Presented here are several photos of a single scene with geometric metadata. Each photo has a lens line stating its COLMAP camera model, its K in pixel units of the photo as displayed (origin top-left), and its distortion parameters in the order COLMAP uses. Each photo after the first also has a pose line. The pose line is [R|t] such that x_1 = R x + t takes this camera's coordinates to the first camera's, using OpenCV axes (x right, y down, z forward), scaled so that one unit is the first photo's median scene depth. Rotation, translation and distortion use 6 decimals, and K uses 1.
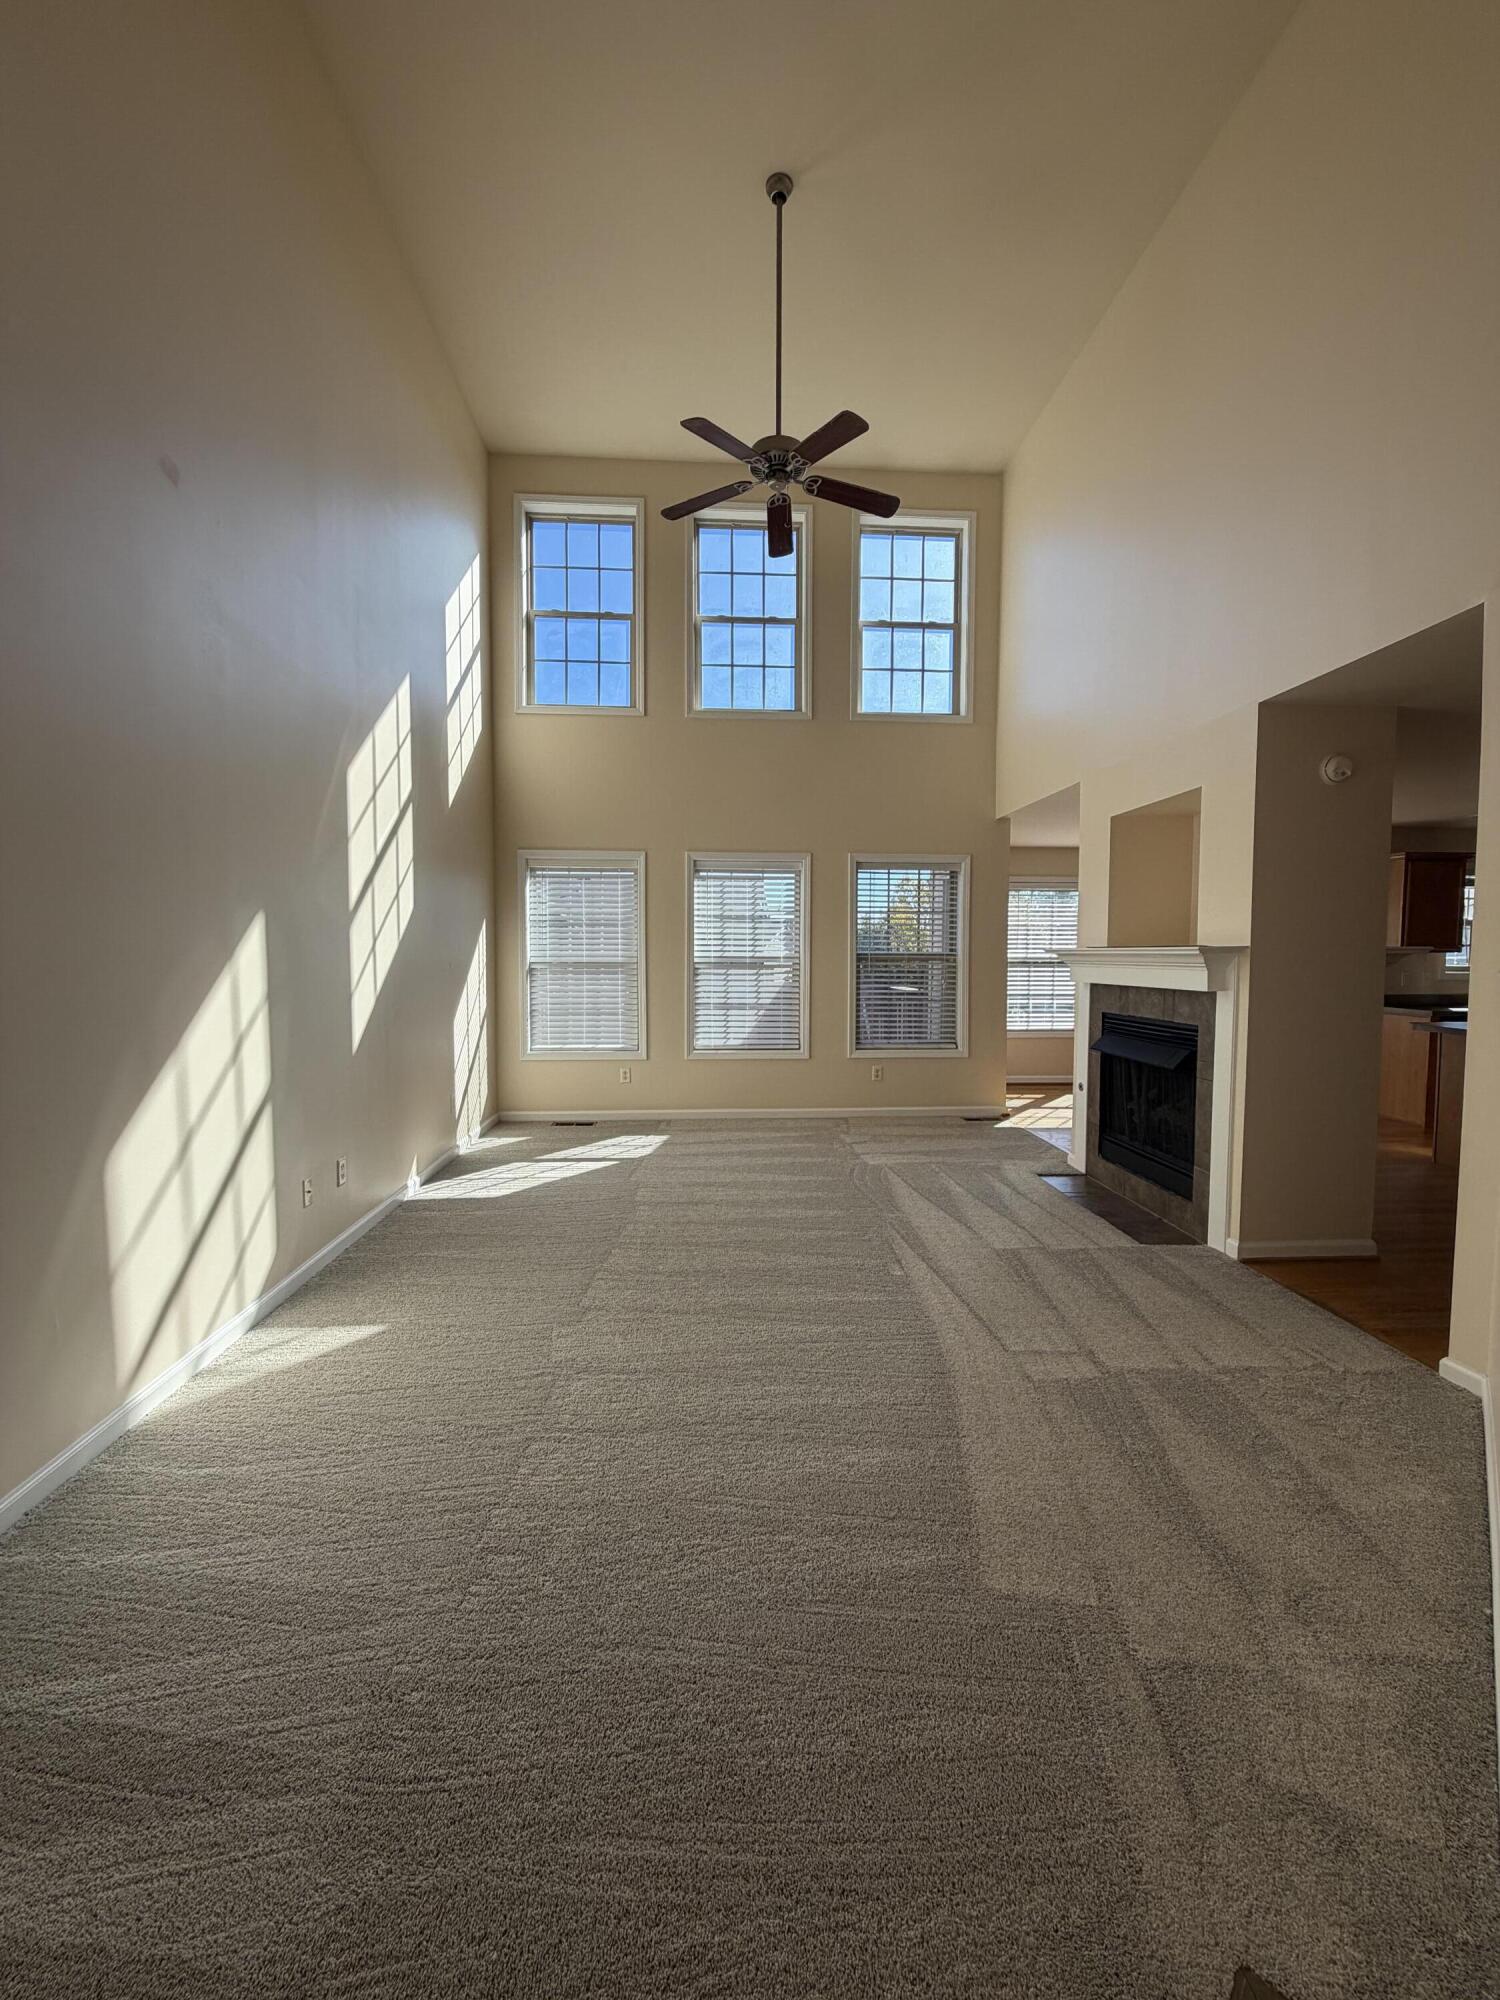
lens RADIAL K [[795.8, 0, 758.5], [0, 795.8, 992.8], [0, 0, 1]] dist [0.000170, -0.000230]
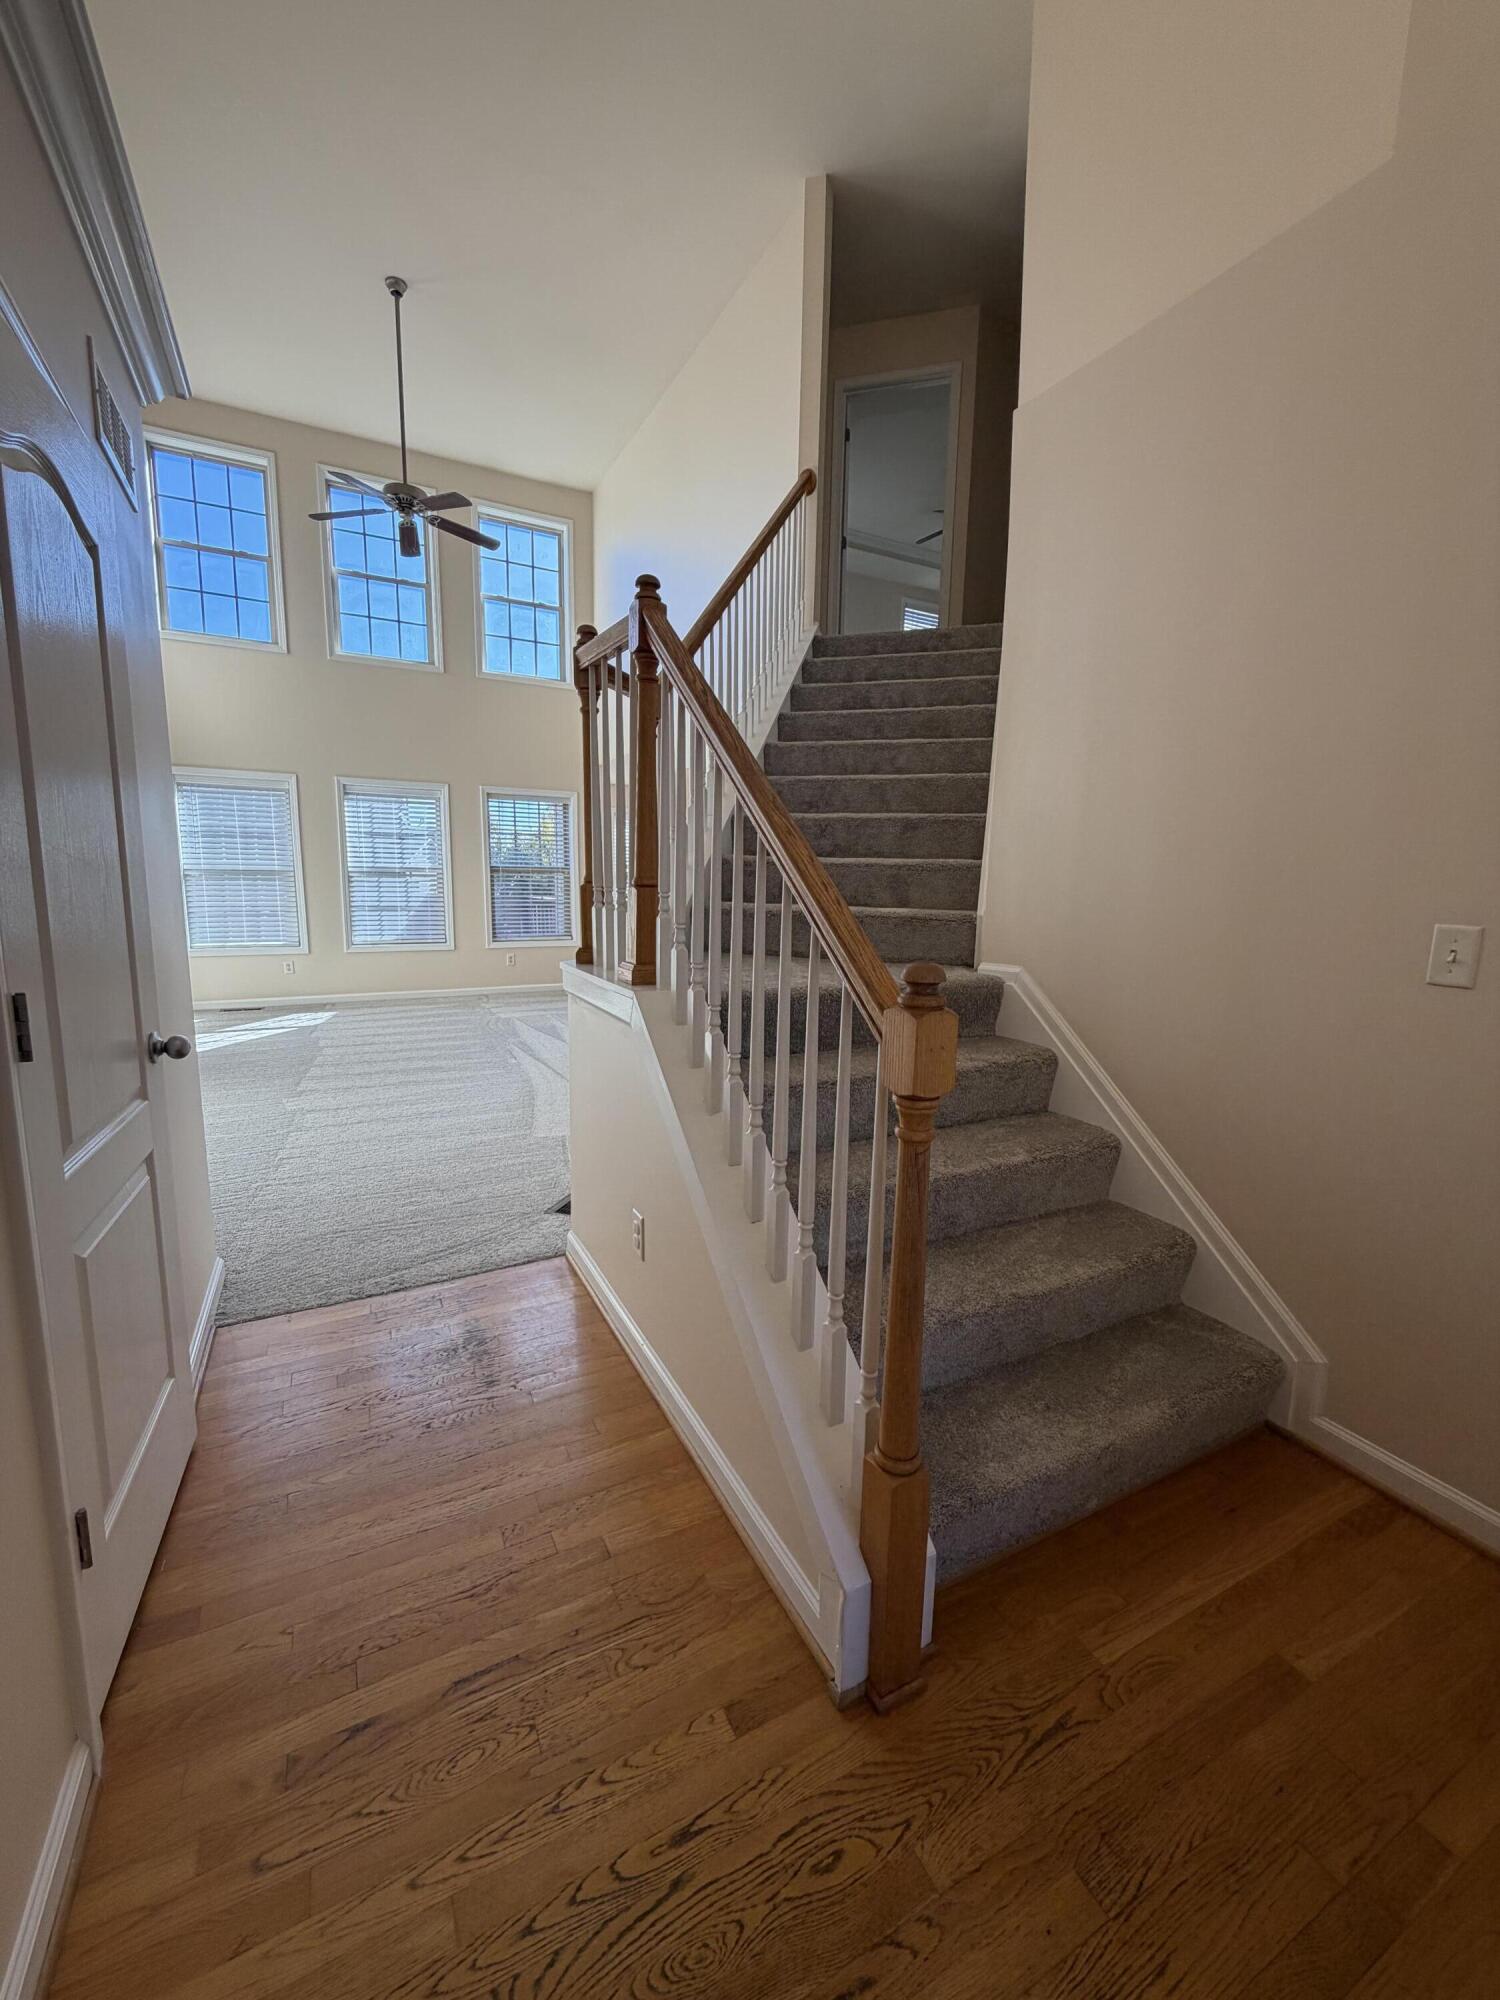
lens RADIAL K [[795.8, 0, 753.0], [0, 795.8, 993.7], [0, 0, 1]] dist [0.000170, -0.000230]
pose [[0.915606, -0.048649, 0.399123, -0.010524], [0.006932, 0.994415, 0.105308, 0.023747], [-0.402017, -0.093654, 0.910830, -0.365234]]
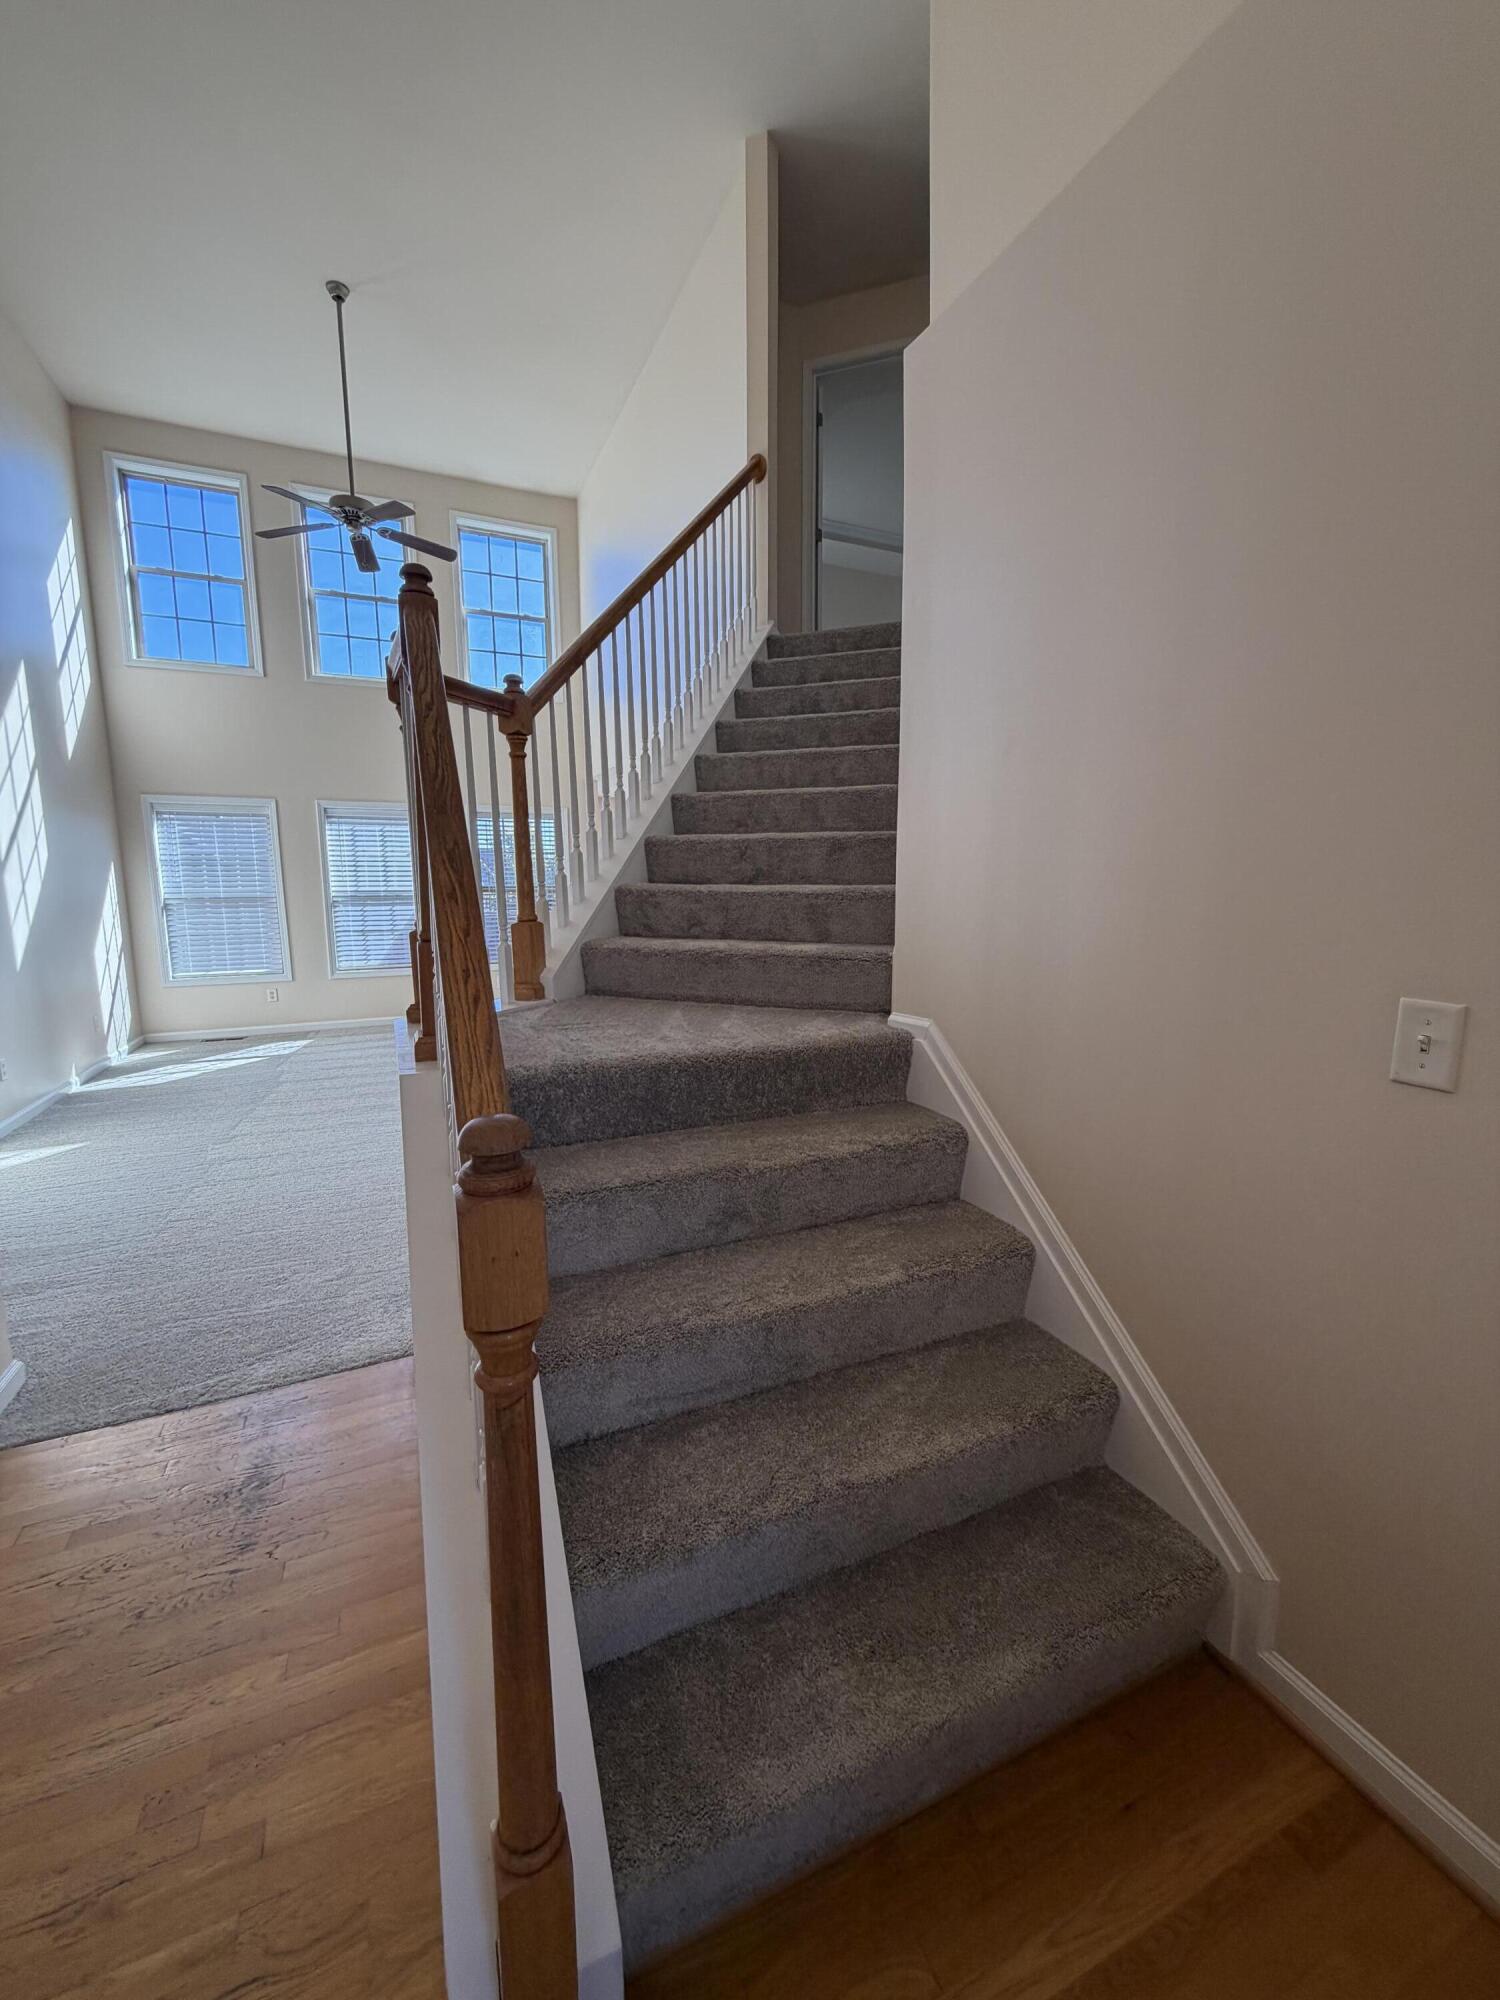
lens RADIAL K [[795.8, 0, 752.5], [0, 795.8, 994.0], [0, 0, 1]] dist [0.000170, -0.000230]
pose [[0.937725, -0.058918, 0.342345, 0.094291], [0.026871, 0.994861, 0.097614, 0.007791], [-0.346337, -0.082336, 0.934490, -0.335584]]
